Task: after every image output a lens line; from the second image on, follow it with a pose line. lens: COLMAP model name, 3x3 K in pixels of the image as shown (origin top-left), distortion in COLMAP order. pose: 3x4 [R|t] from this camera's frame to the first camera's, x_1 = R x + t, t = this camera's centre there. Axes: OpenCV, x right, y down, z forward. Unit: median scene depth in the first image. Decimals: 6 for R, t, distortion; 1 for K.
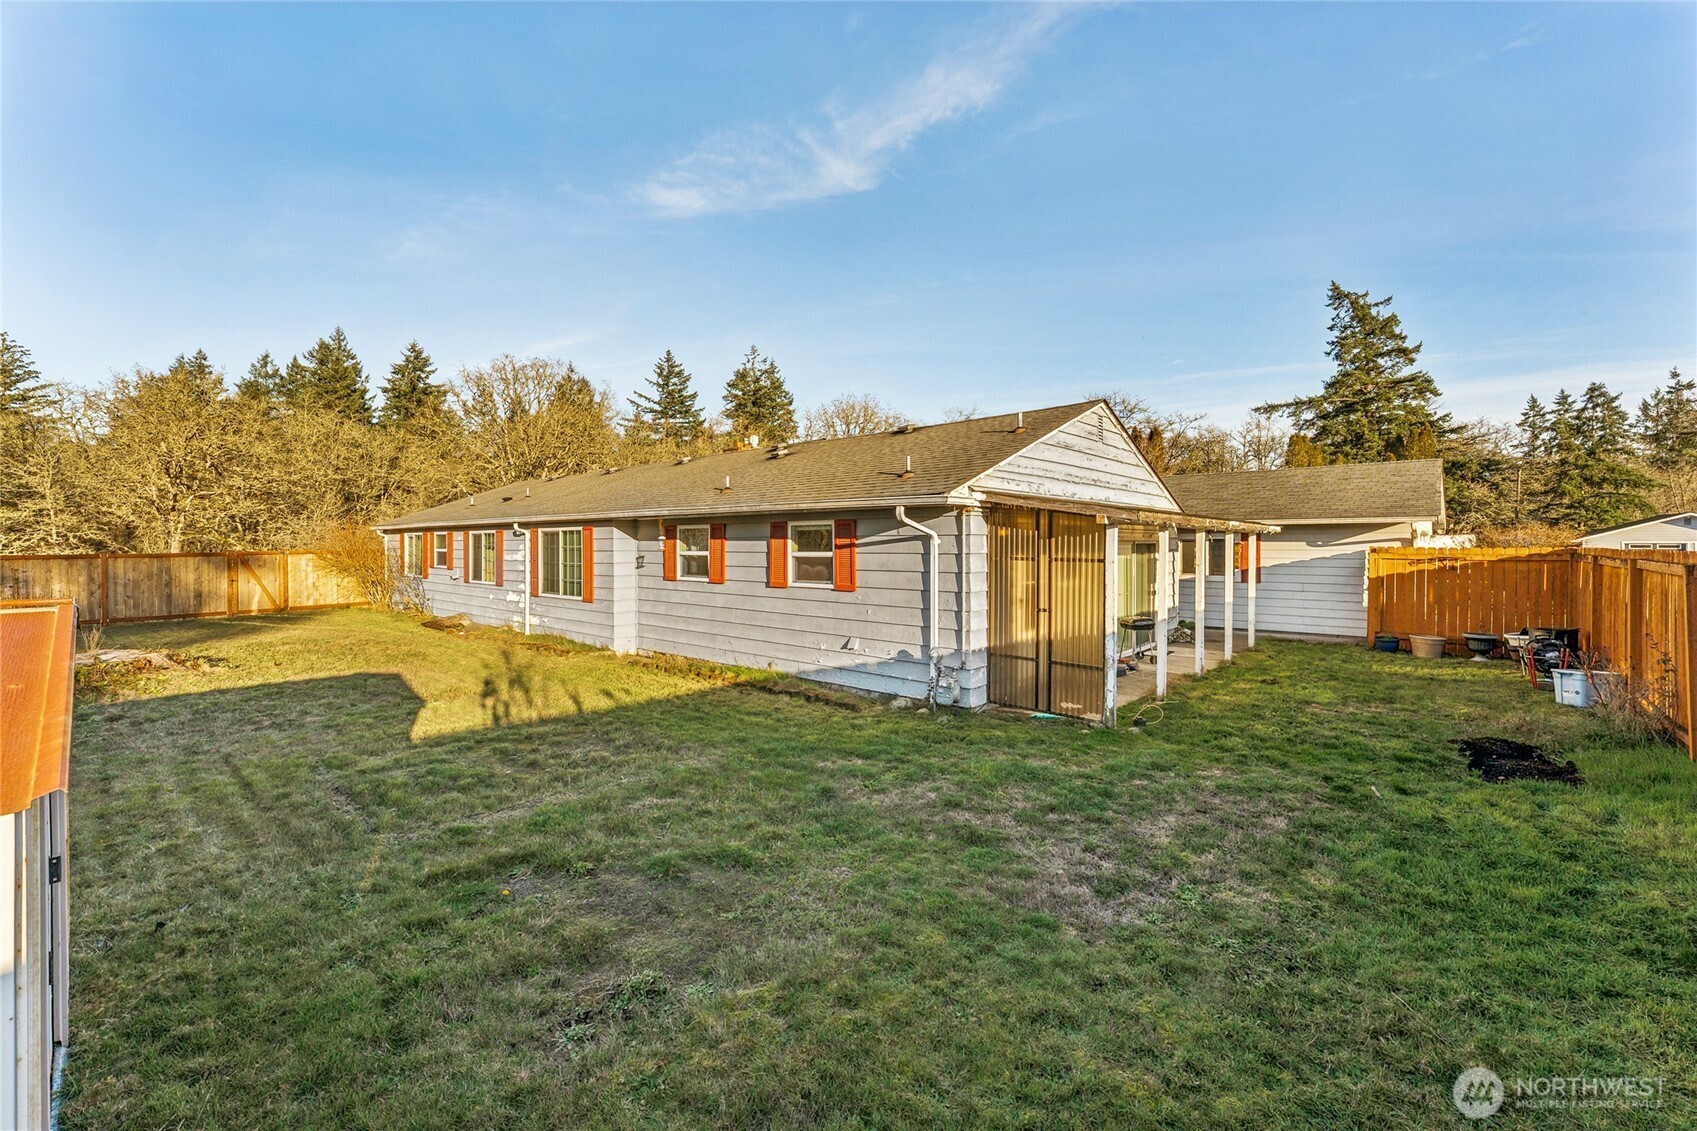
lens RADIAL K [[697.2, 0, 844.8], [0, 697.2, 547.4], [0, 0, 1]] dist [-0.000615, -0.000071]
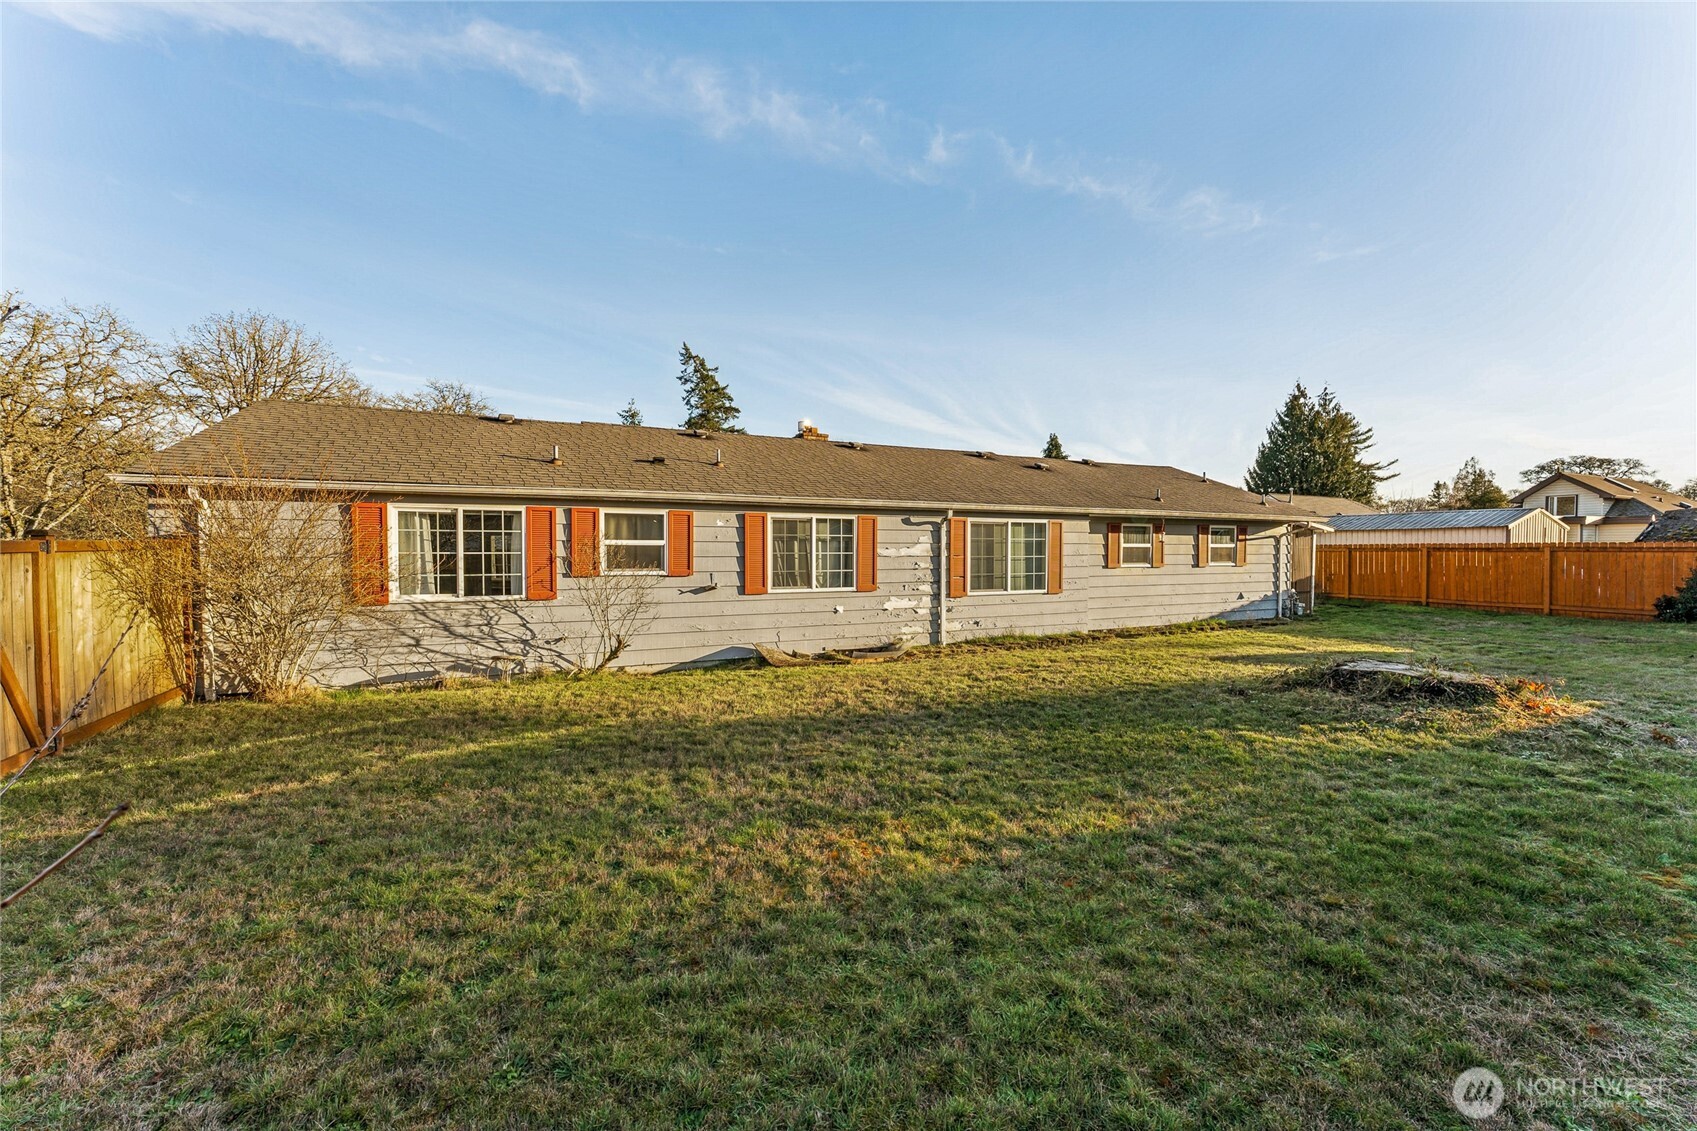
lens RADIAL K [[672.4, 0, 848.5], [0, 672.4, 565.5], [0, 0, 1]] dist [-0.000808, -0.000104]
pose [[0.395067, -0.021770, 0.918394, -1.592985], [0.003249, 0.999746, 0.022300, 0.016899], [-0.918647, -0.005826, 0.395038, 1.011203]]
